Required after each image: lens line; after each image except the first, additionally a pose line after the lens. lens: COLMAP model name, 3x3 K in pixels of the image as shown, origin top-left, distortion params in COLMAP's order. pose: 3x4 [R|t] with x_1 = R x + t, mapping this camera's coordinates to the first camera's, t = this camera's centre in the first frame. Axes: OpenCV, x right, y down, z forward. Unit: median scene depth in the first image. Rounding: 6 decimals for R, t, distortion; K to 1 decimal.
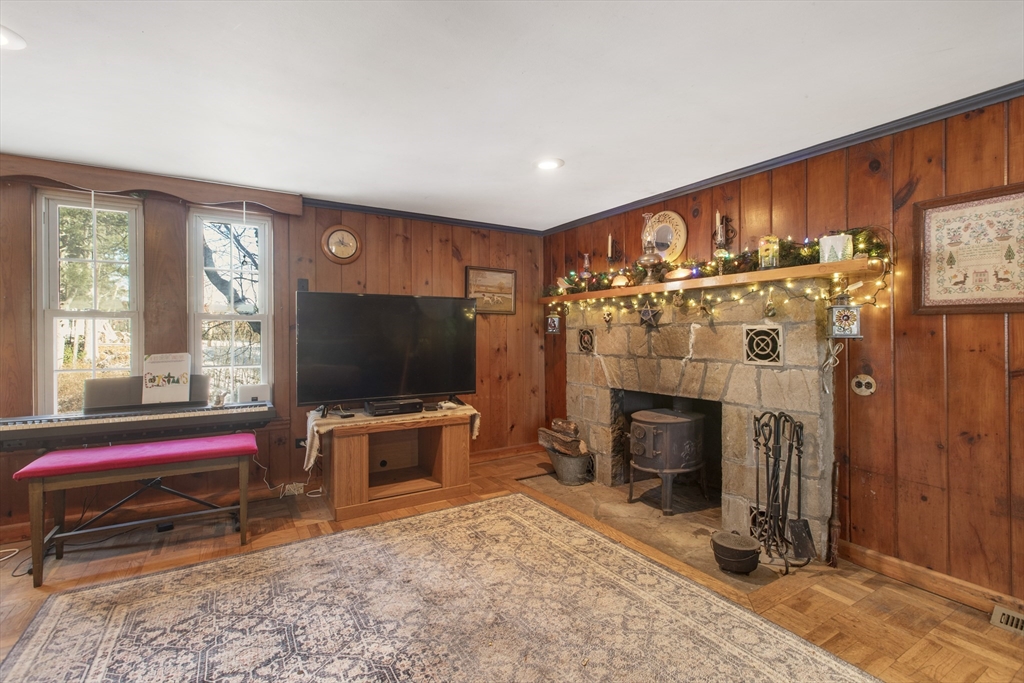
lens RADIAL K [[462.3, 0, 513.1], [0, 462.3, 335.4], [0, 0, 1]] dist [0.001806, -0.000476]
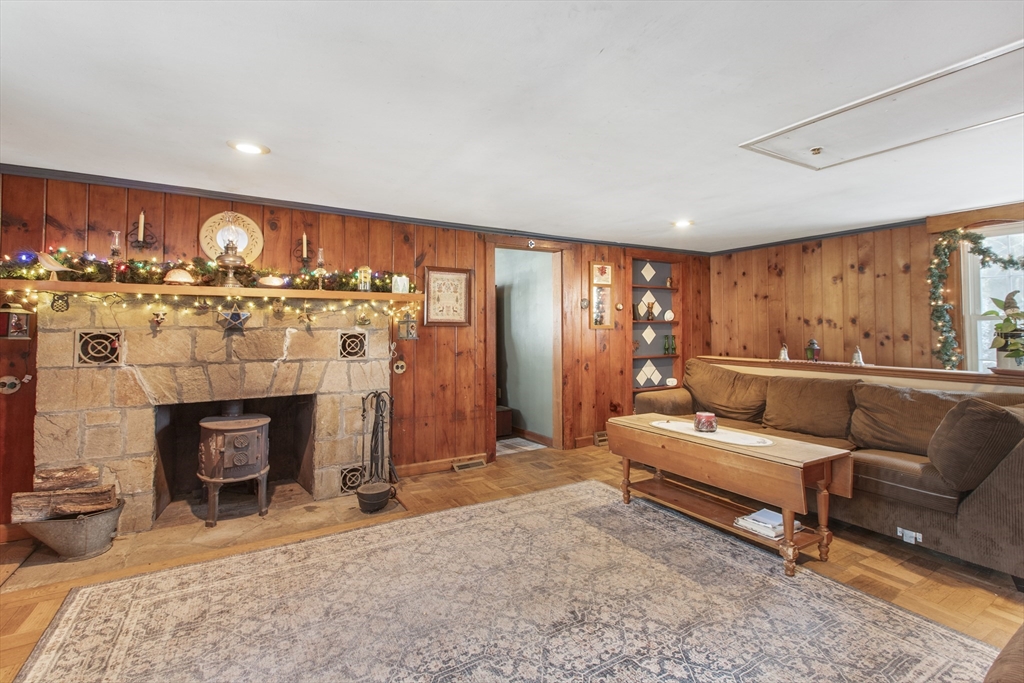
lens RADIAL K [[462.3, 0, 506.0], [0, 462.3, 317.5], [0, 0, 1]] dist [0.001806, -0.000476]
pose [[0.036807, 0.026635, 0.998967, -0.848177], [0.001999, 0.999641, -0.026726, -0.024854], [-0.999320, 0.002980, 0.036741, 0.529460]]
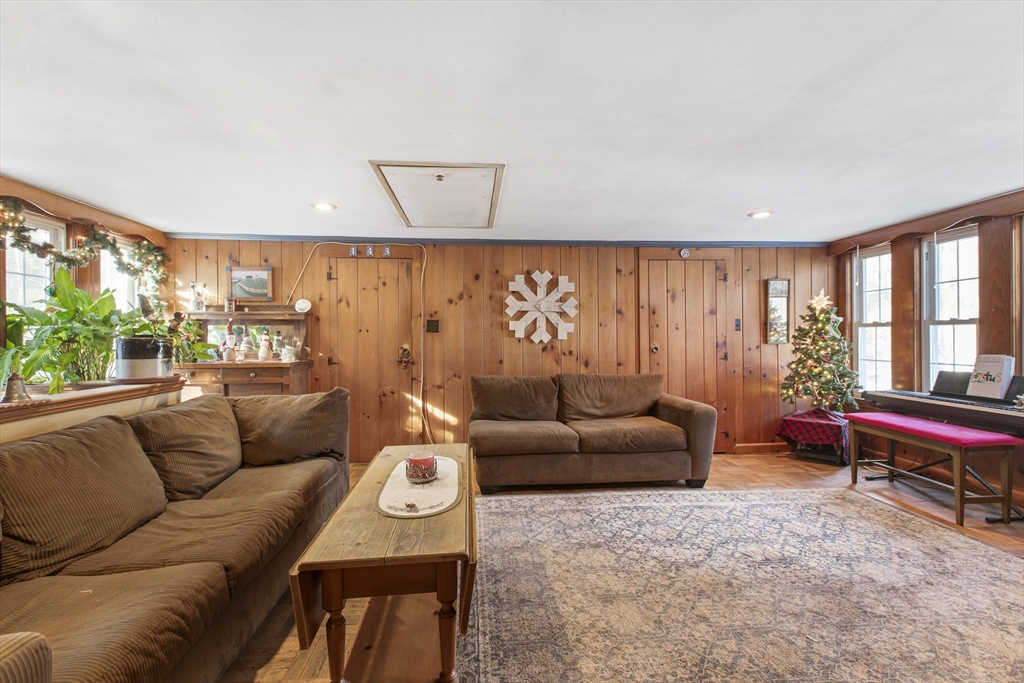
lens RADIAL K [[462.3, 0, 506.5], [0, 462.3, 336.2], [0, 0, 1]] dist [0.001806, -0.000476]
pose [[-0.463337, 0.007782, -0.886148, 0.983136], [0.006264, 0.999965, 0.005506, -0.023667], [0.886160, -0.003000, -0.463370, 0.574456]]
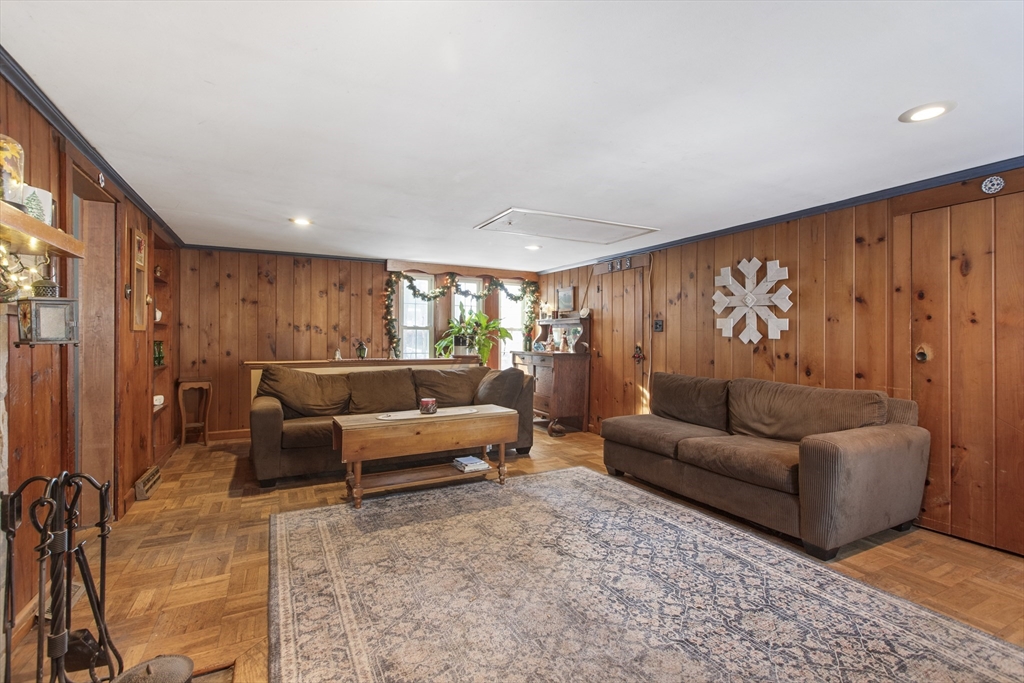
lens RADIAL K [[462.3, 0, 512.2], [0, 462.3, 342.2], [0, 0, 1]] dist [0.001806, -0.000476]
pose [[-0.996607, 0.000864, 0.082308, -0.037475], [0.001510, 0.999968, 0.007793, -0.001702], [-0.082299, 0.007891, -0.996576, 1.484509]]
